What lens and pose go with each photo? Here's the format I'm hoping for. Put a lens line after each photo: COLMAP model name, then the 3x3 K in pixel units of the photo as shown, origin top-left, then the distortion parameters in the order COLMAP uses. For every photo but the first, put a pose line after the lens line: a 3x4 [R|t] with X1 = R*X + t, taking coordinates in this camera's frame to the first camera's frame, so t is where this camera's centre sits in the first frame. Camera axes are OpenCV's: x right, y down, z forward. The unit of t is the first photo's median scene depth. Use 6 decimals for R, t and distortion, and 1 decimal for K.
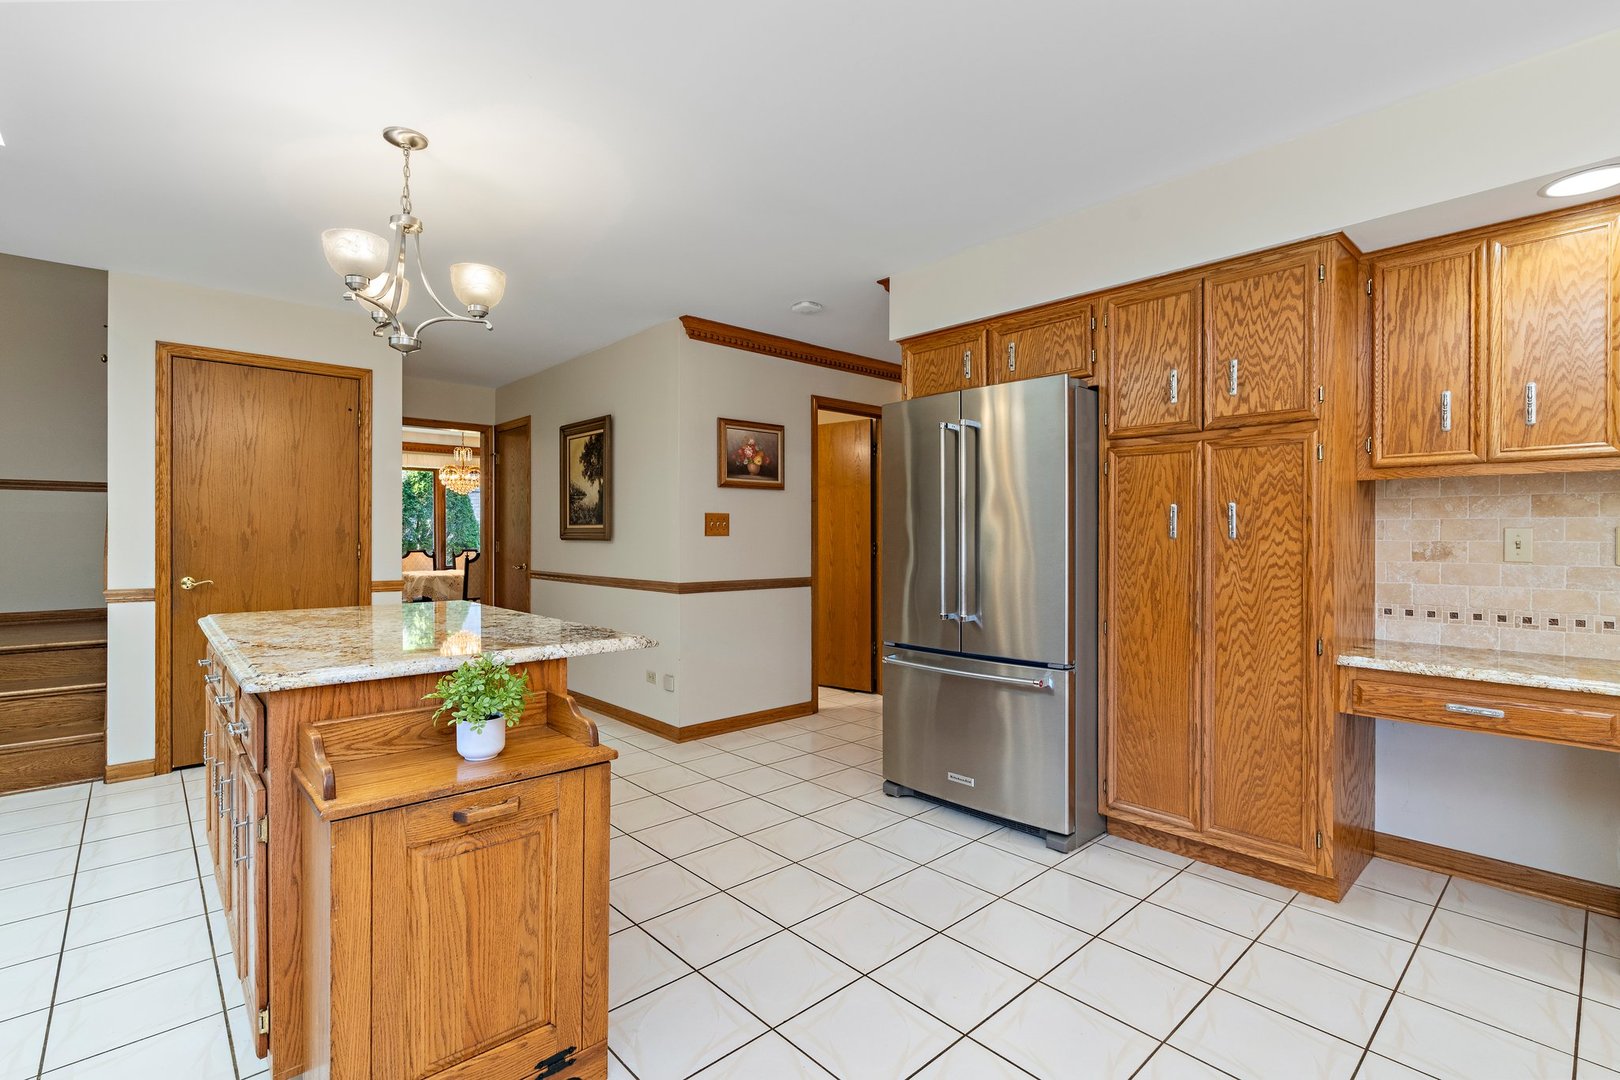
lens RADIAL K [[737.4, 0, 806.4], [0, 737.4, 541.6], [0, 0, 1]] dist [-0.012582, 0.005332]
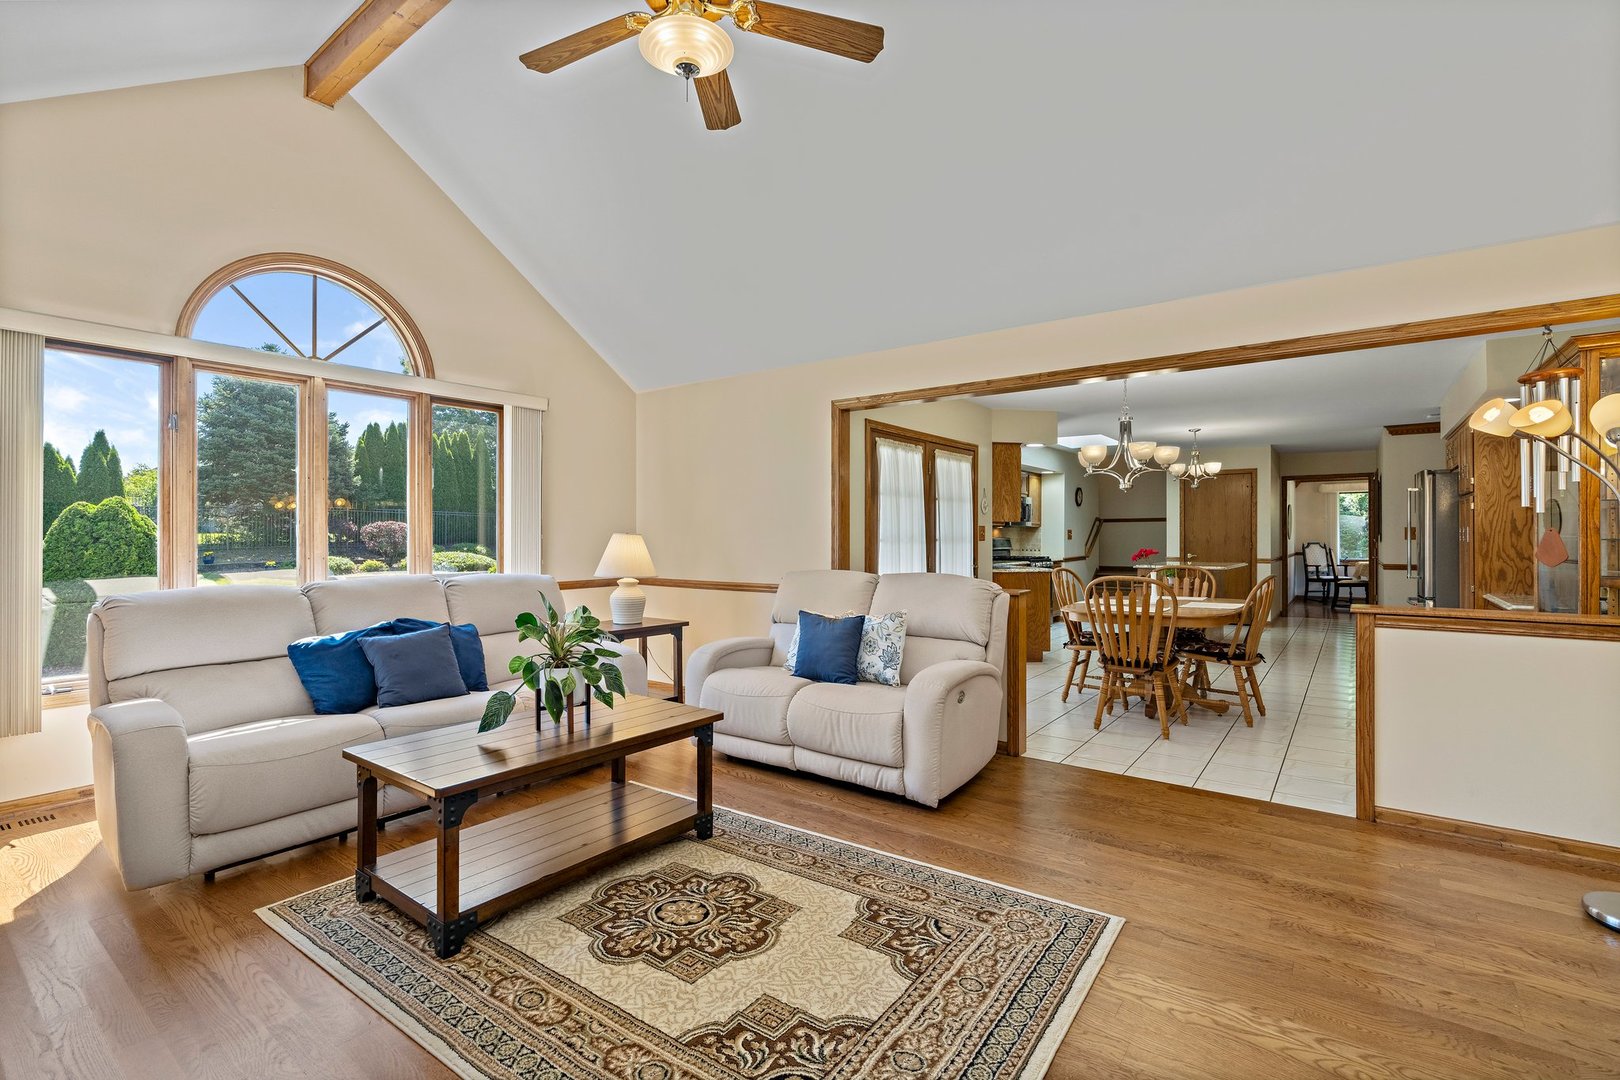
lens RADIAL K [[737.4, 0, 802.7], [0, 737.4, 535.9], [0, 0, 1]] dist [-0.012582, 0.005332]
pose [[0.188694, -0.001504, -0.982035, 2.517006], [-0.004439, 0.999987, -0.002385, -0.010972], [0.982026, 0.004809, 0.188685, -1.512464]]
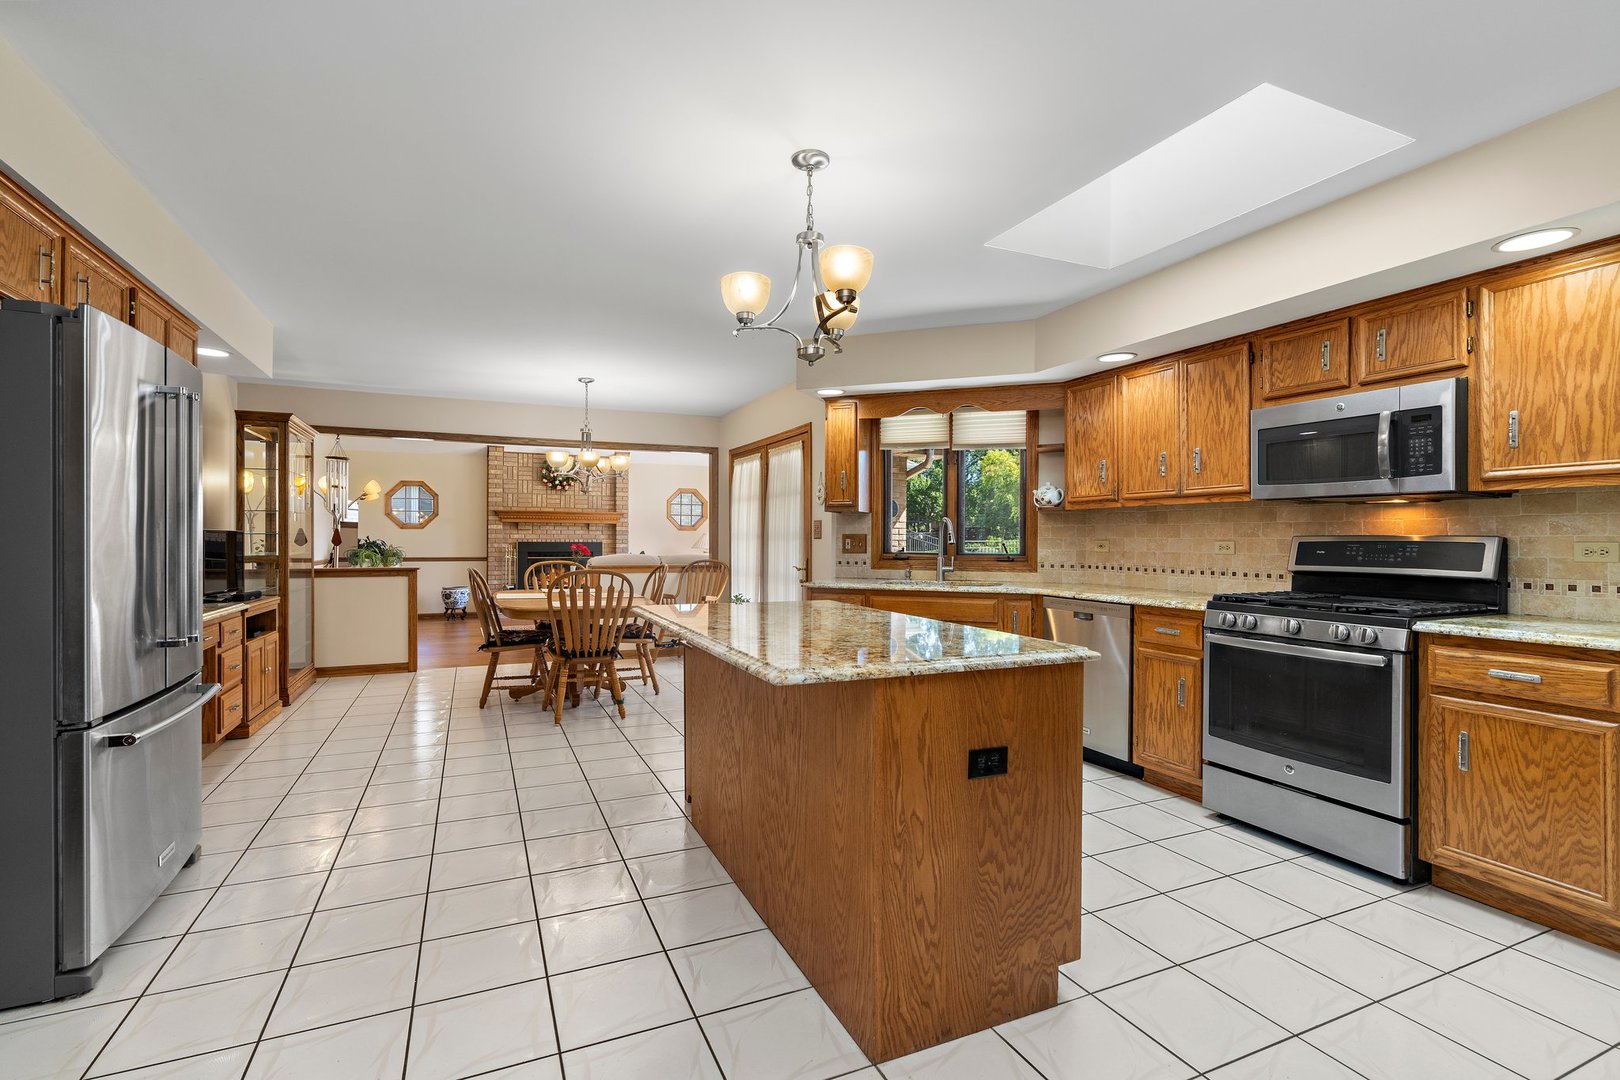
lens RADIAL K [[737.4, 0, 798.1], [0, 737.4, 536.7], [0, 0, 1]] dist [-0.012582, 0.005332]
pose [[-0.949875, -0.003431, 0.312610, -0.827880], [-0.002760, 0.999993, 0.002588, -0.014193], [-0.312617, 0.001595, -0.949878, 1.910166]]
